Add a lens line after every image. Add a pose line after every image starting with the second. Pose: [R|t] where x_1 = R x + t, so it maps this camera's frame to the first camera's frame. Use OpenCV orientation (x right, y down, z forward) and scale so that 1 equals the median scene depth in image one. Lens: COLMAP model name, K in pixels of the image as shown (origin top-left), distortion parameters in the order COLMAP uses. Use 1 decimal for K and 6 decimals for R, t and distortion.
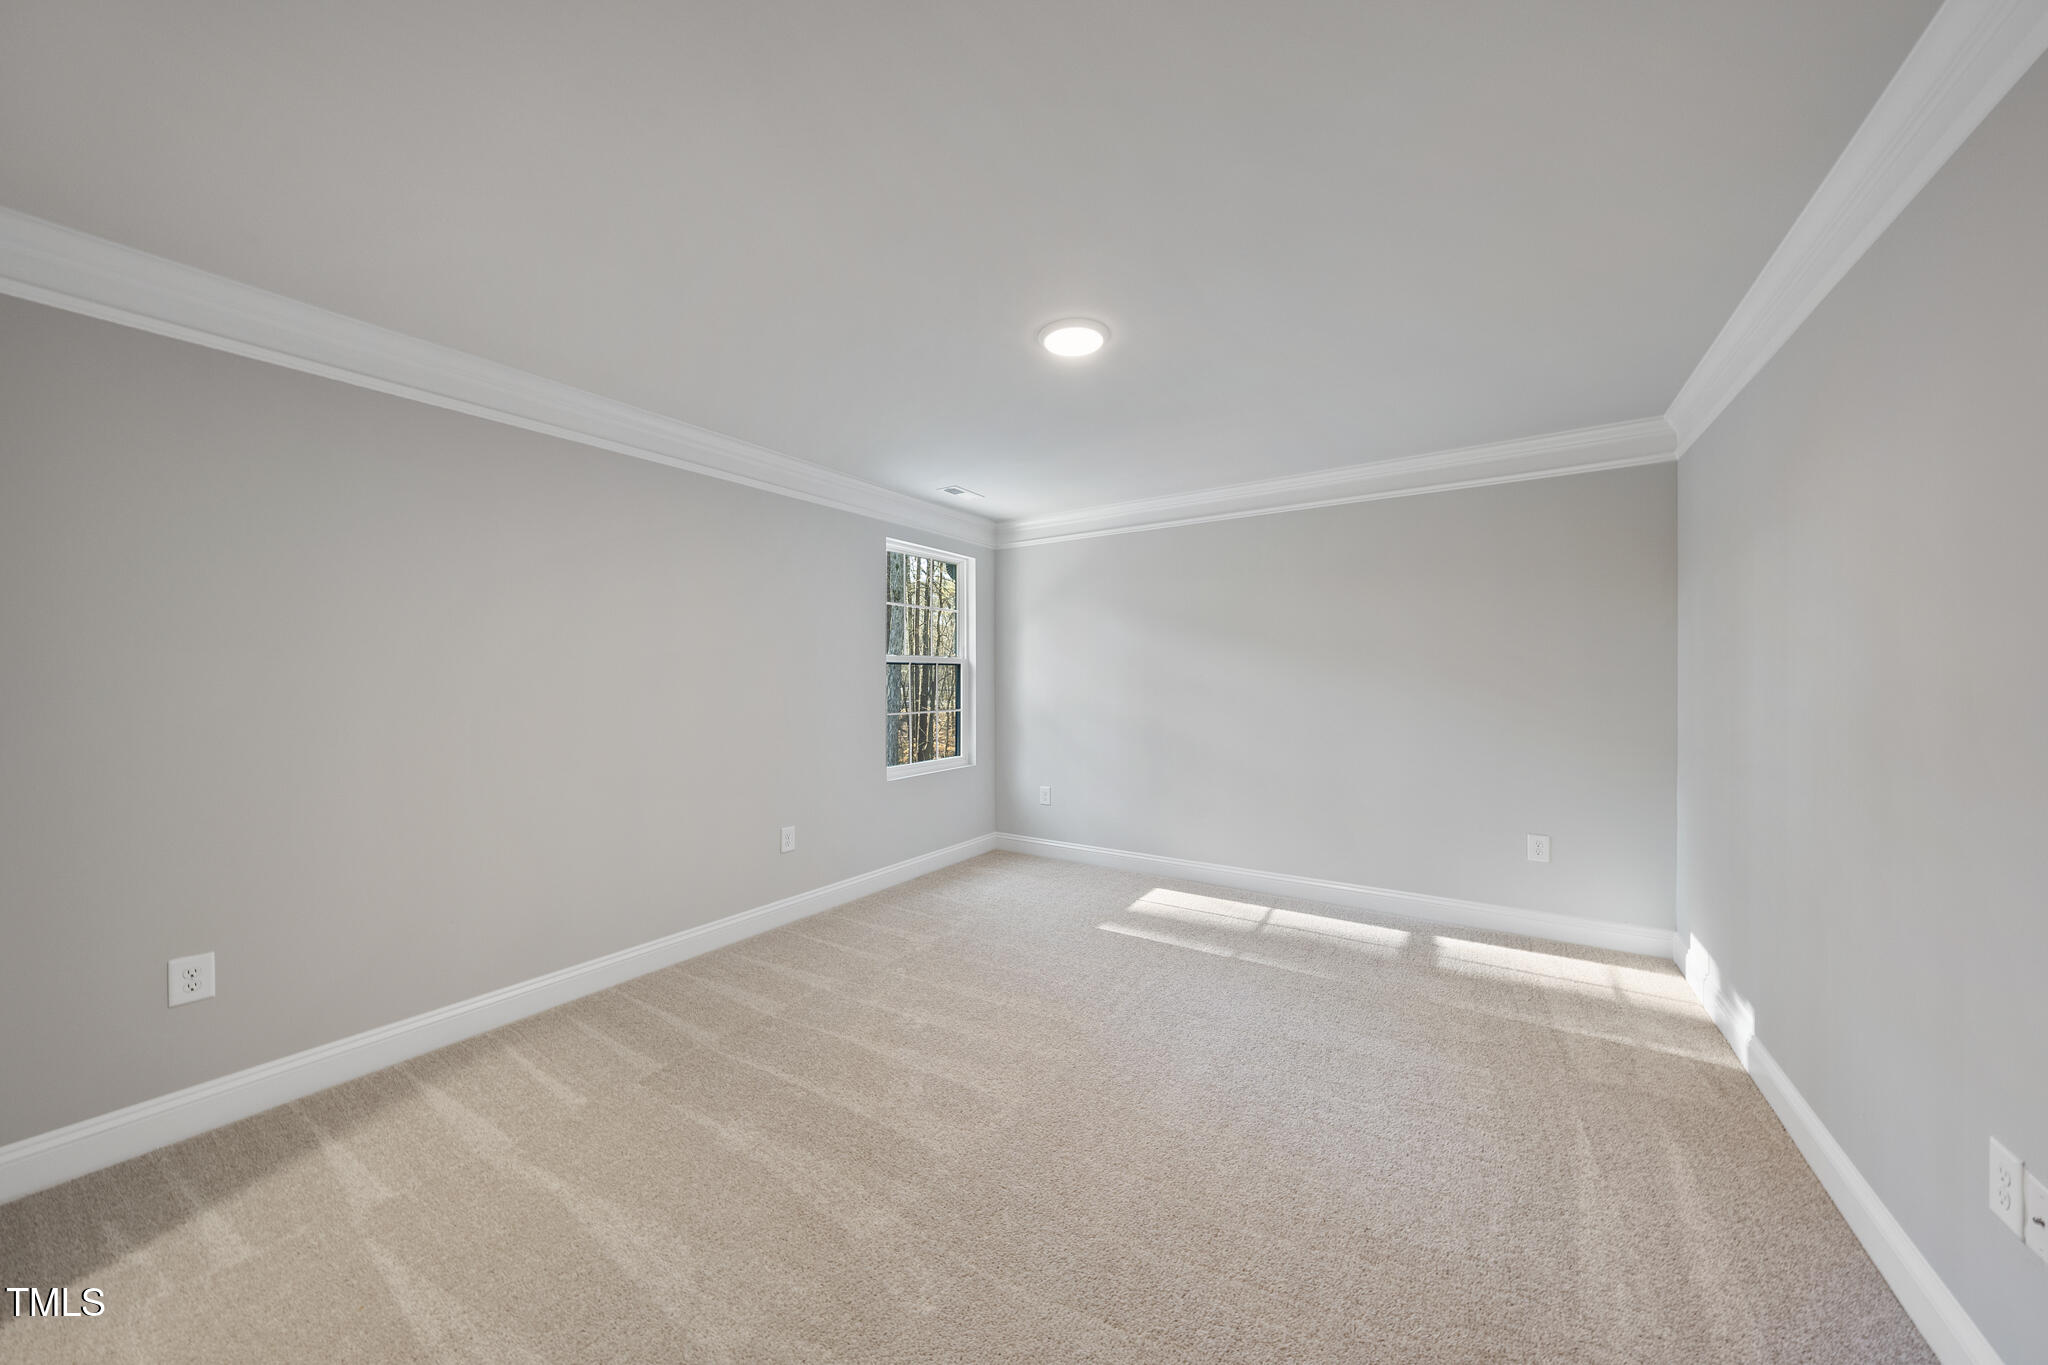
lens RADIAL K [[701.5, 0, 1032.7], [0, 701.5, 682.1], [0, 0, 1]] dist [-0.000699, 0.000150]
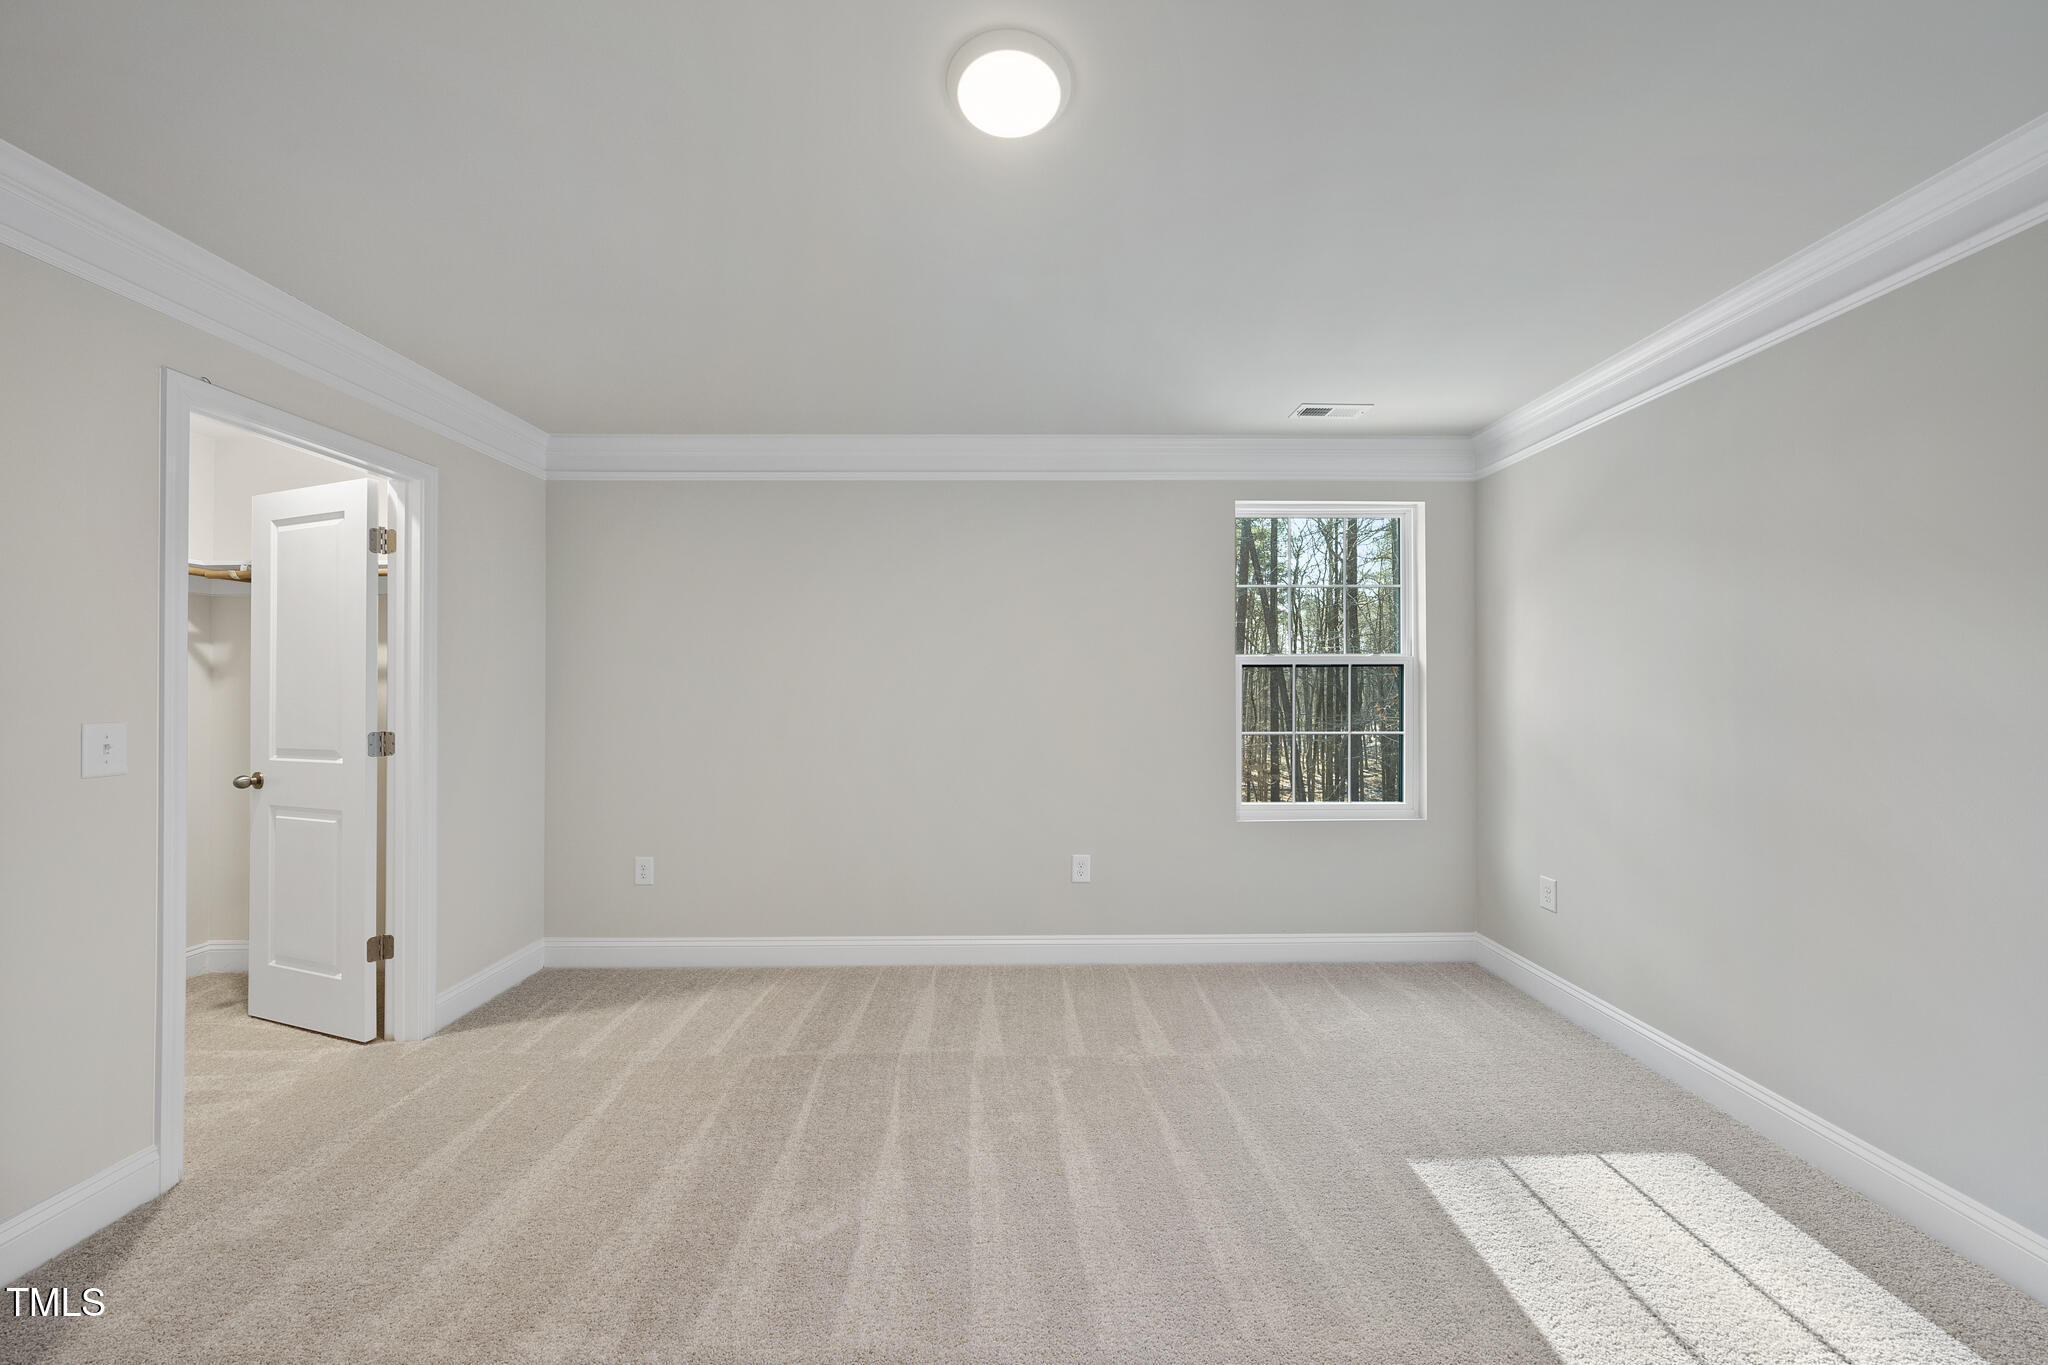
lens RADIAL K [[701.5, 0, 1016.2], [0, 701.5, 678.8], [0, 0, 1]] dist [-0.000699, 0.000150]
pose [[0.549685, -0.009842, -0.835314, 0.291584], [-0.004595, 0.999880, -0.014805, 0.000047], [0.835359, 0.011976, 0.549574, 0.378836]]
